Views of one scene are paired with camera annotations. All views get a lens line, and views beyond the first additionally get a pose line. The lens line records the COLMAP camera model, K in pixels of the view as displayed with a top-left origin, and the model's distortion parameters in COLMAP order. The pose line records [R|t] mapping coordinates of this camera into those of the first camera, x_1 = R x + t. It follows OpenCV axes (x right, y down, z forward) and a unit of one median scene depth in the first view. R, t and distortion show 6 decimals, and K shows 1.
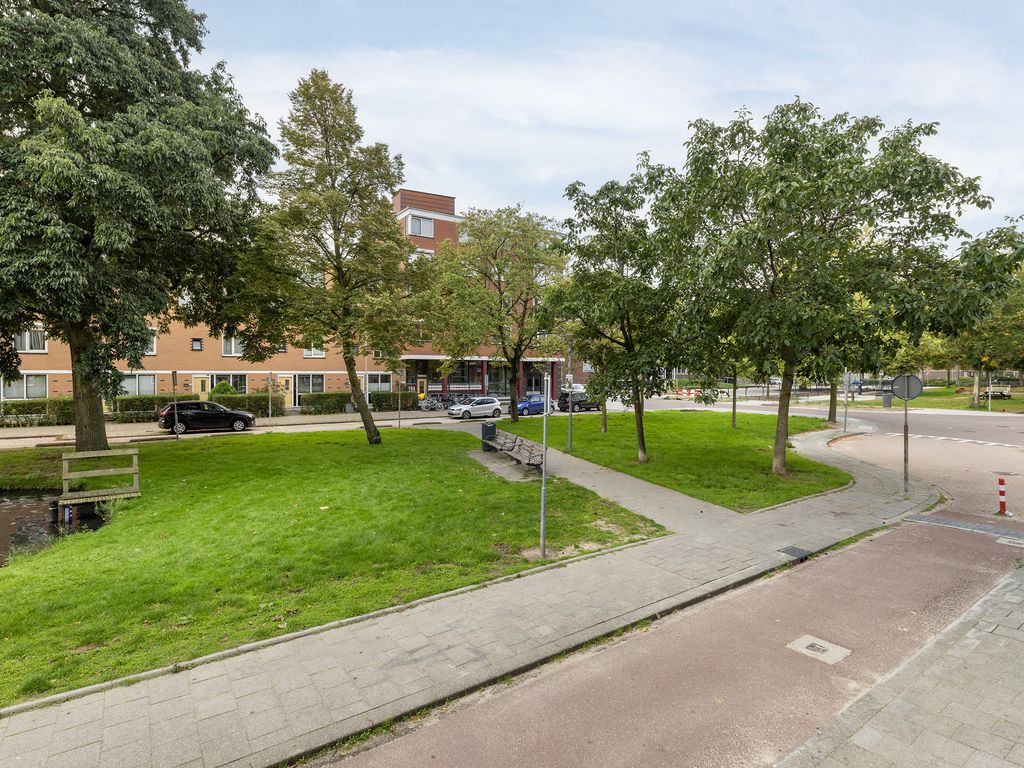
lens RADIAL K [[526.0, 0, 520.1], [0, 526.0, 373.7], [0, 0, 1]] dist [-0.004727, -0.000069]
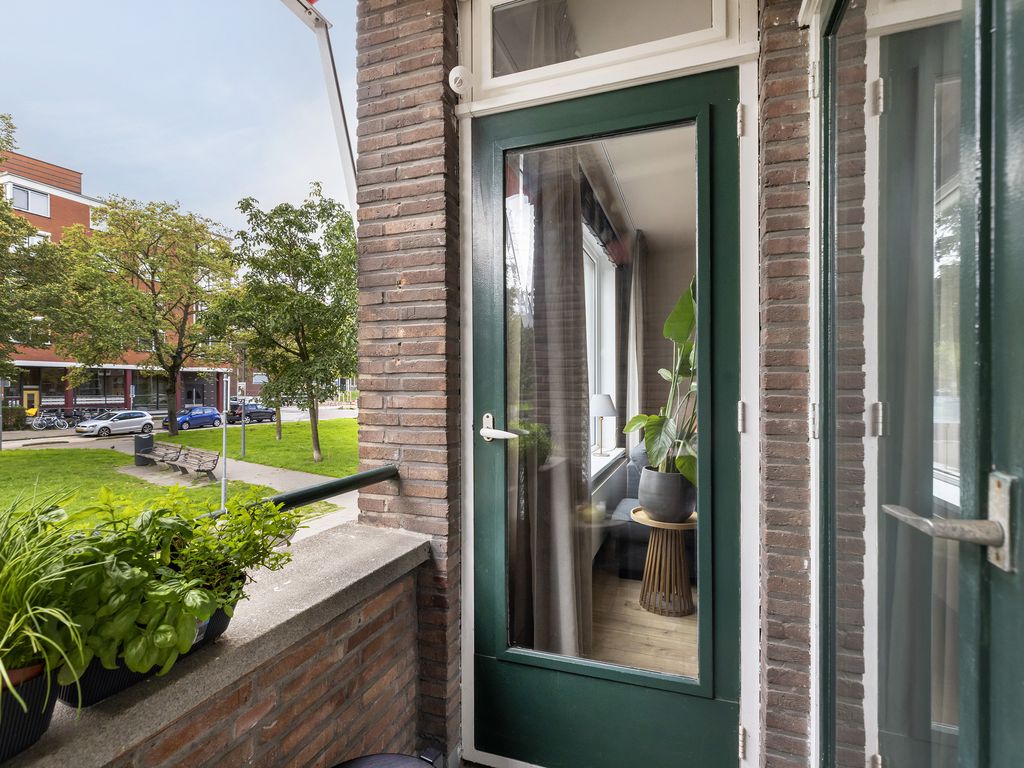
lens RADIAL K [[581.9, 0, 538.7], [0, 581.9, 408.0], [0, 0, 1]] dist [-0.000461, -0.000768]
pose [[0.830464, -0.009276, 0.556995, -0.052445], [0.000498, 0.999873, 0.015909, 0.031173], [-0.557072, -0.012934, 0.830363, -0.236154]]
